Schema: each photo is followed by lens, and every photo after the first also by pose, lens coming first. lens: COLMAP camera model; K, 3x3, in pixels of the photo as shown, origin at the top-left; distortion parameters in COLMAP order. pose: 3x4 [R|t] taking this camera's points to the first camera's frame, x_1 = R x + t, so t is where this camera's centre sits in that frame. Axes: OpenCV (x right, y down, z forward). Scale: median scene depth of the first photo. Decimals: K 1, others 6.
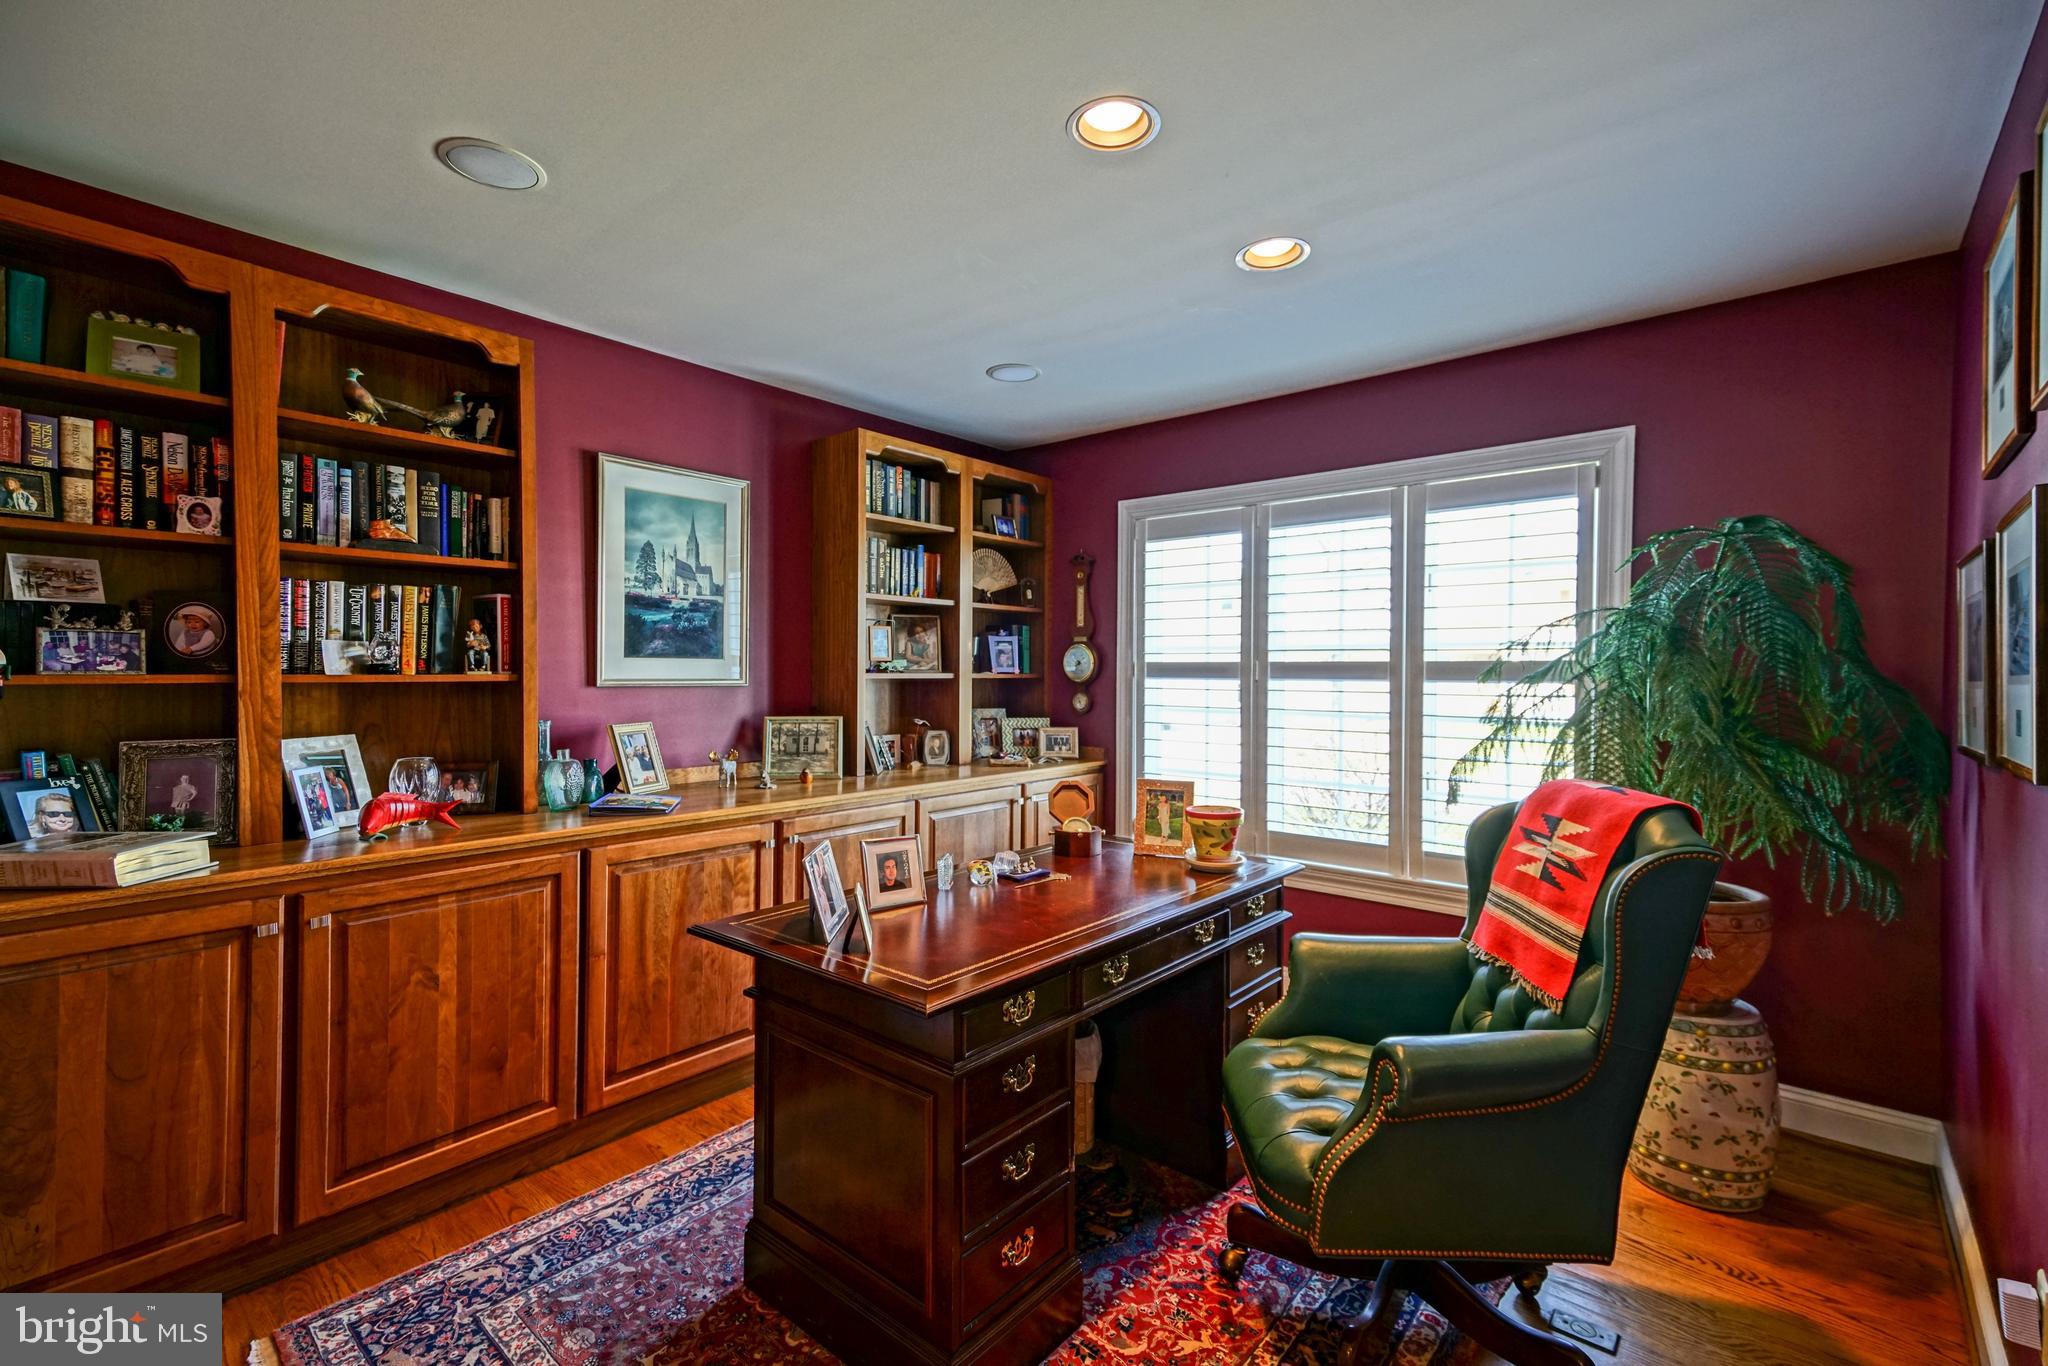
lens RADIAL K [[910.0, 0, 1049.8], [0, 910.0, 678.4], [0, 0, 1]] dist [0.041284, -0.000430]
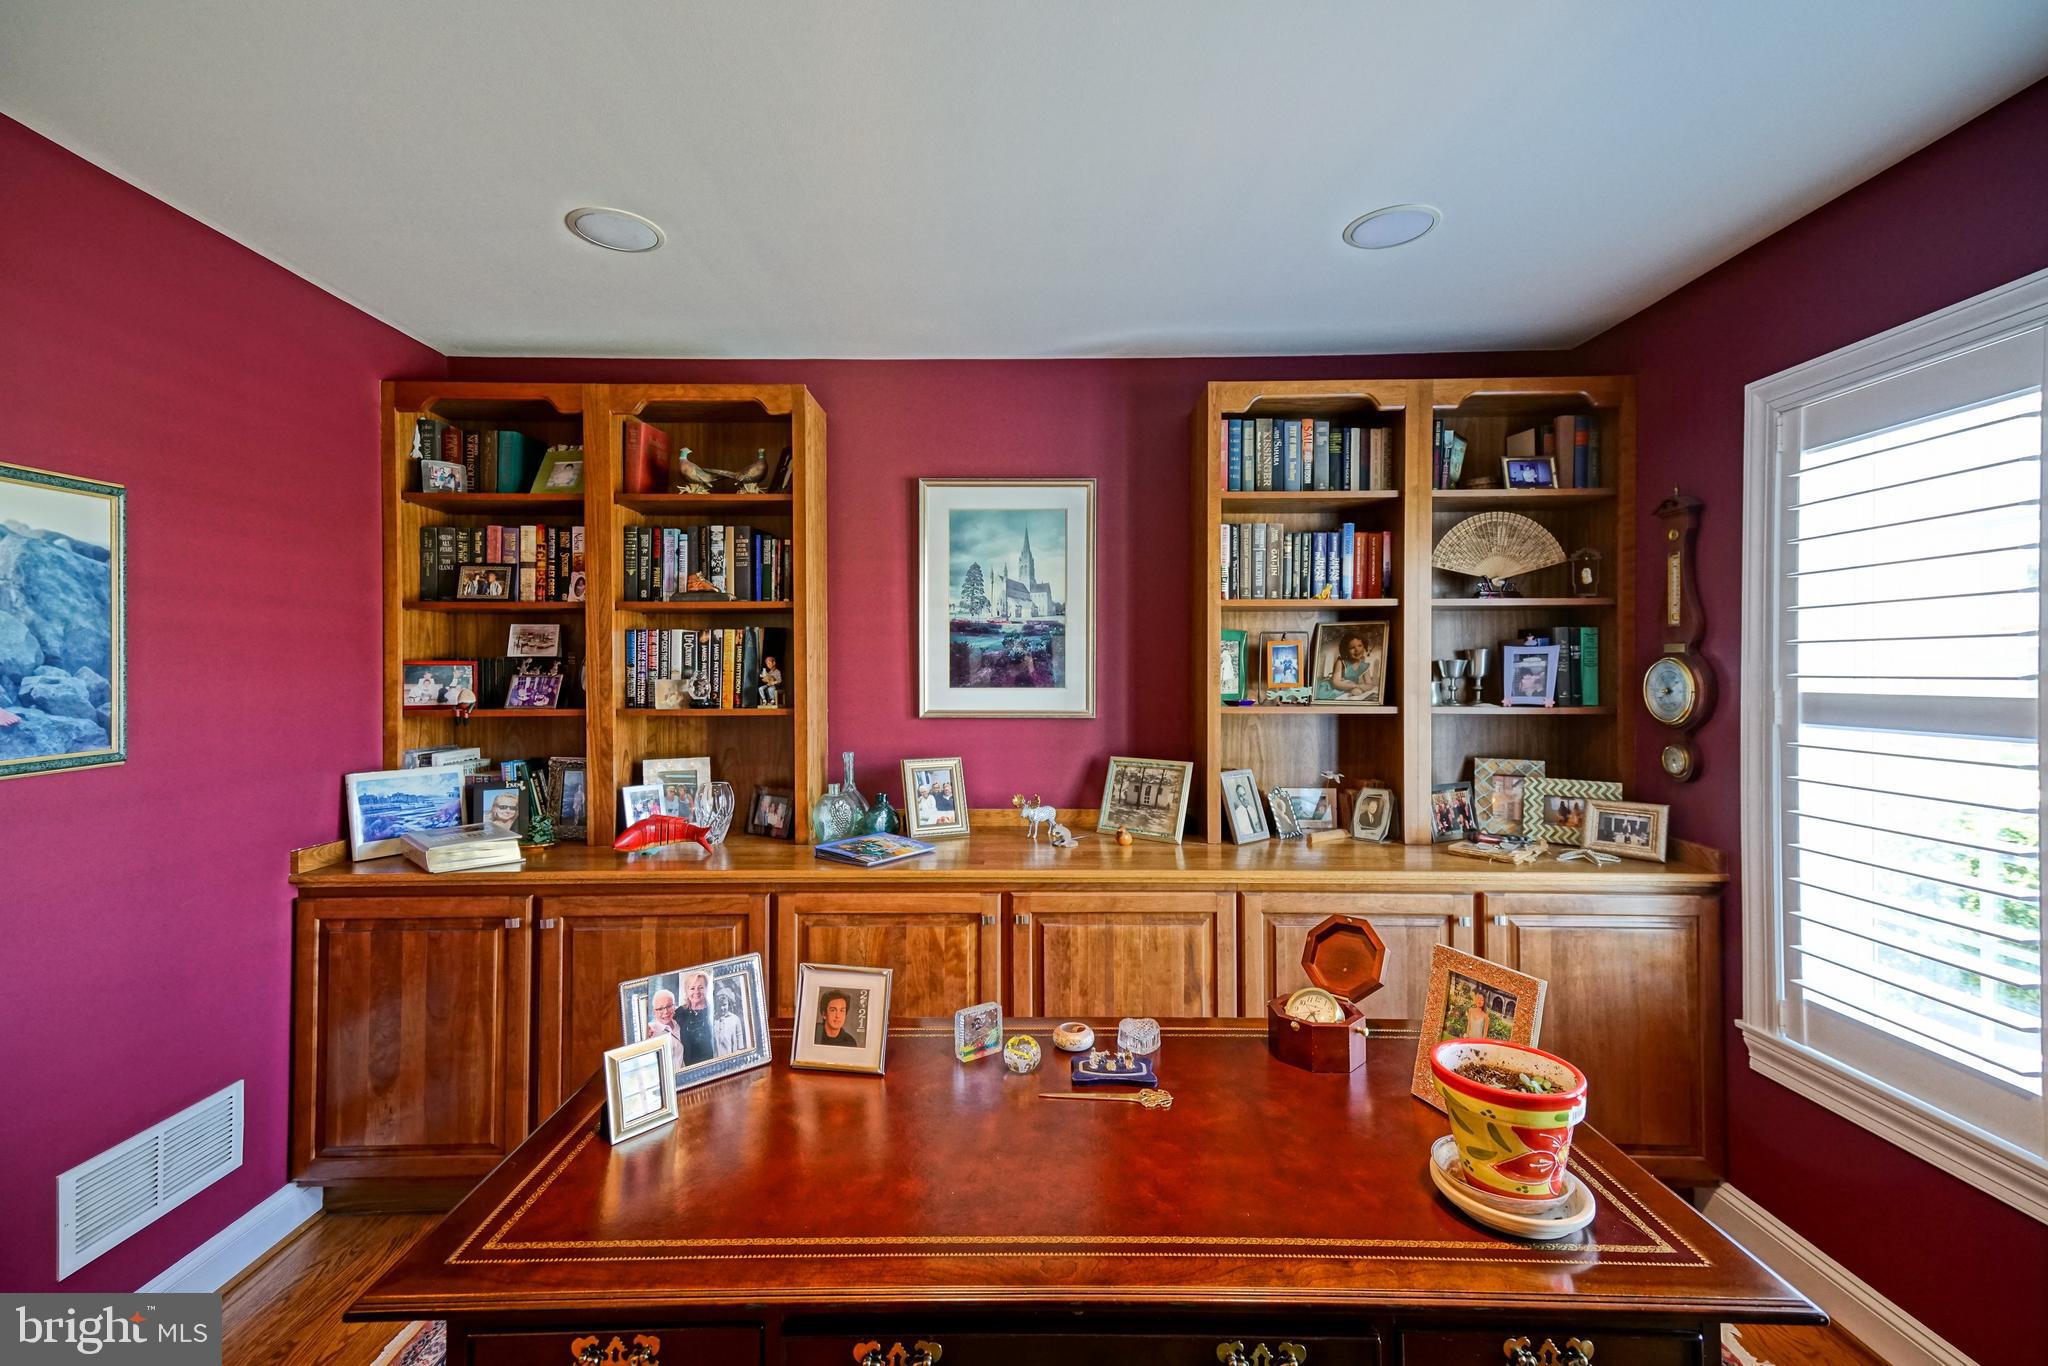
lens RADIAL K [[910.0, 0, 1022.0], [0, 910.0, 671.5], [0, 0, 1]] dist [0.041284, -0.000430]
pose [[0.626925, -0.004266, -0.779068, 0.316000], [-0.003307, 0.999961, -0.008137, -0.031841], [0.779073, 0.007678, 0.626886, 0.457666]]
